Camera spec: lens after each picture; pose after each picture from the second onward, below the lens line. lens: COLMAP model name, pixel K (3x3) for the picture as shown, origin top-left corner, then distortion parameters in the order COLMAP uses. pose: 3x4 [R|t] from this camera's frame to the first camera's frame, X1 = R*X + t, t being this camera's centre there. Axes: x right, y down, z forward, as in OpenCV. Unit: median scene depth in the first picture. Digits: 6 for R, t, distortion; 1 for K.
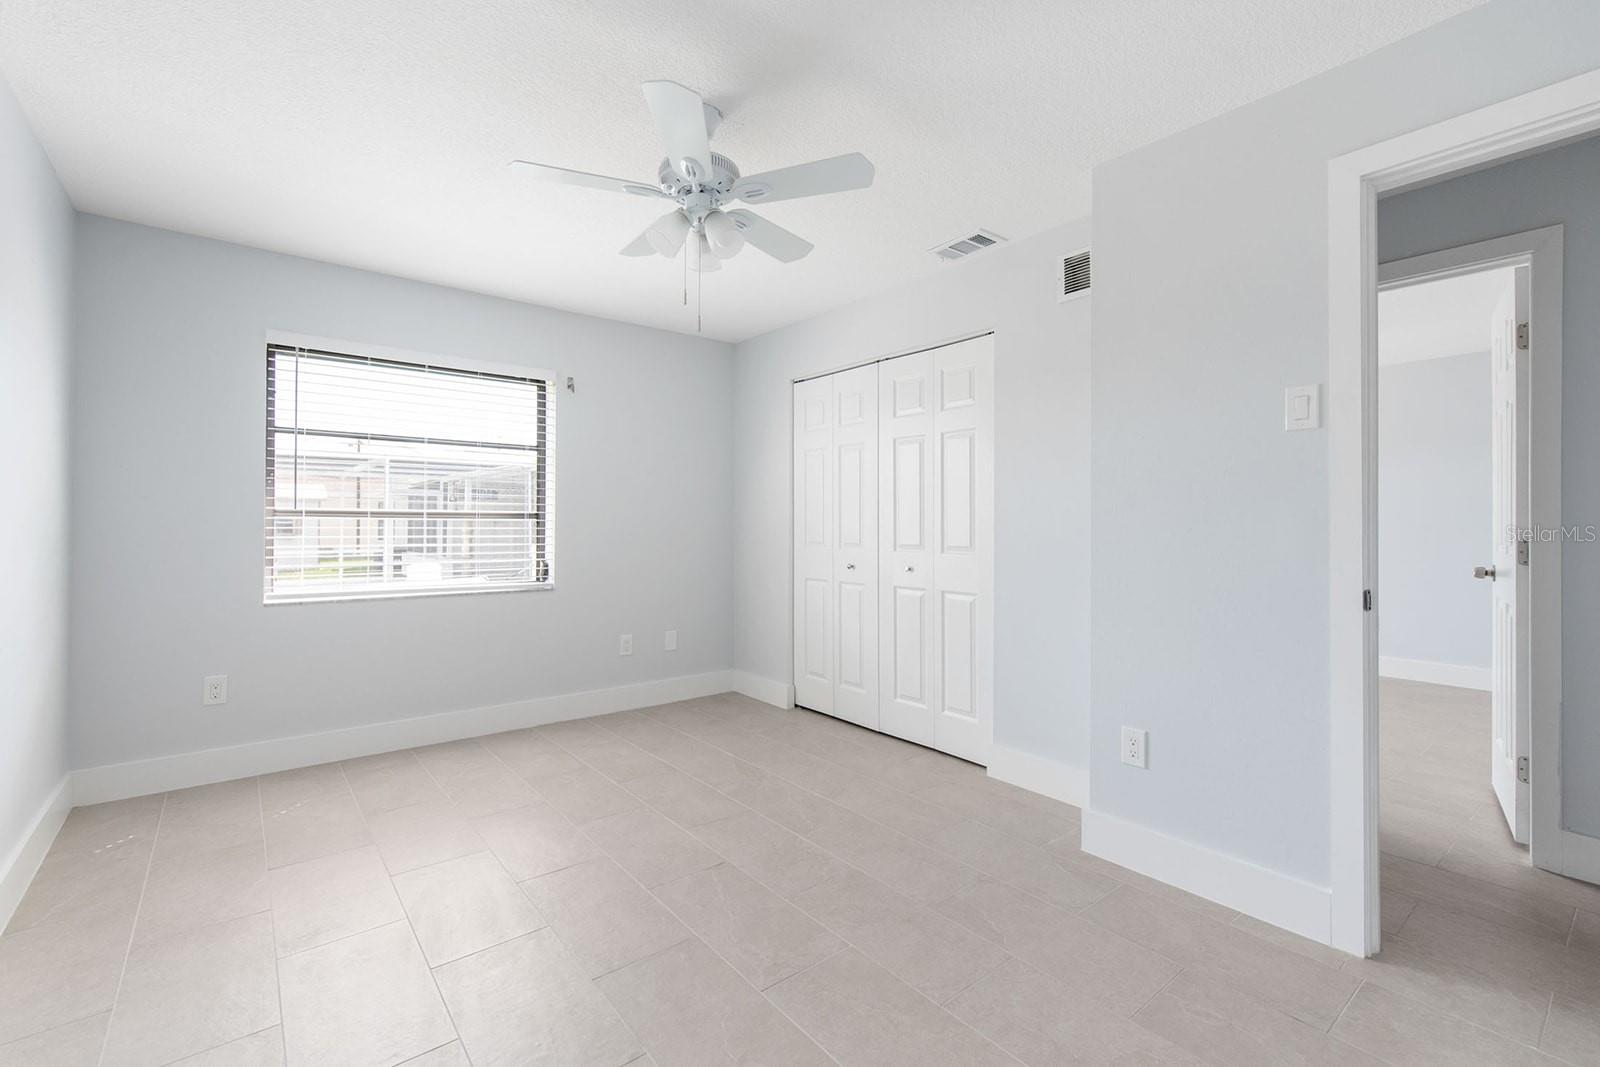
lens RADIAL K [[696.1, 0, 803.2], [0, 696.1, 502.4], [0, 0, 1]] dist [0.000281, -0.000018]
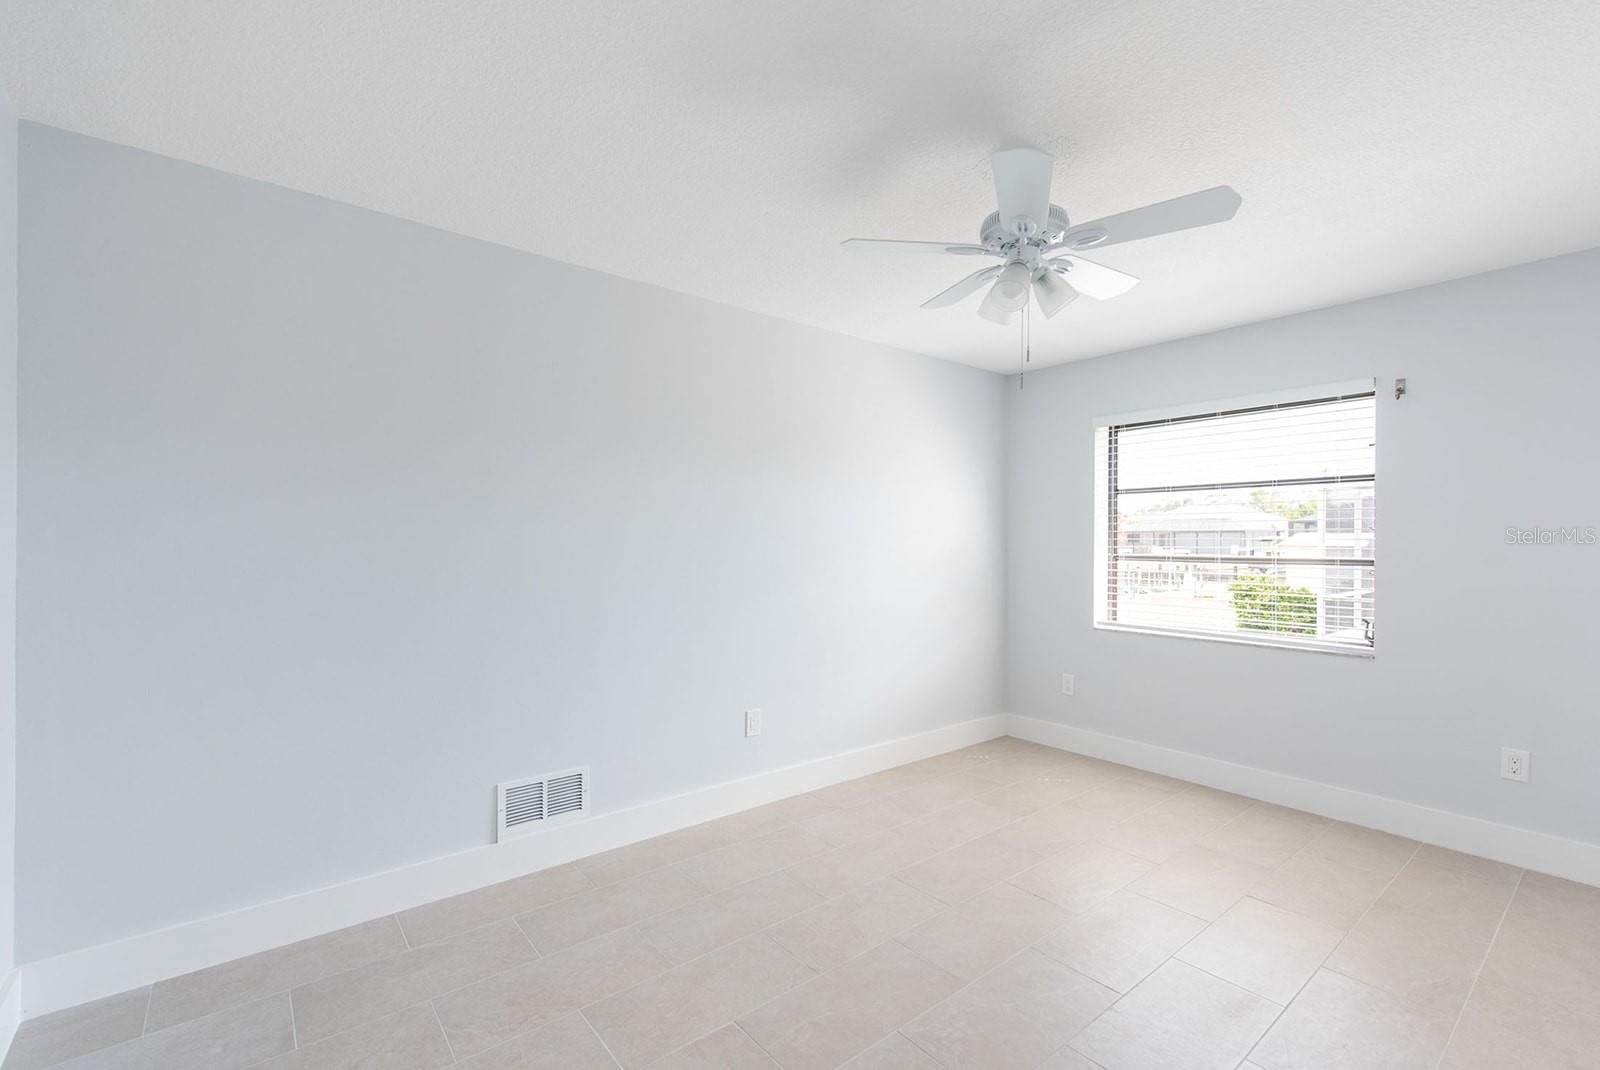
lens RADIAL K [[695.8, 0, 802.9], [0, 695.8, 542.1], [0, 0, 1]] dist [0.020289, -0.005846]
pose [[-0.004477, -0.027712, -0.999606, 0.460392], [0.003959, 0.999608, -0.027730, 0.017008], [0.999982, -0.004081, -0.004366, 0.386035]]
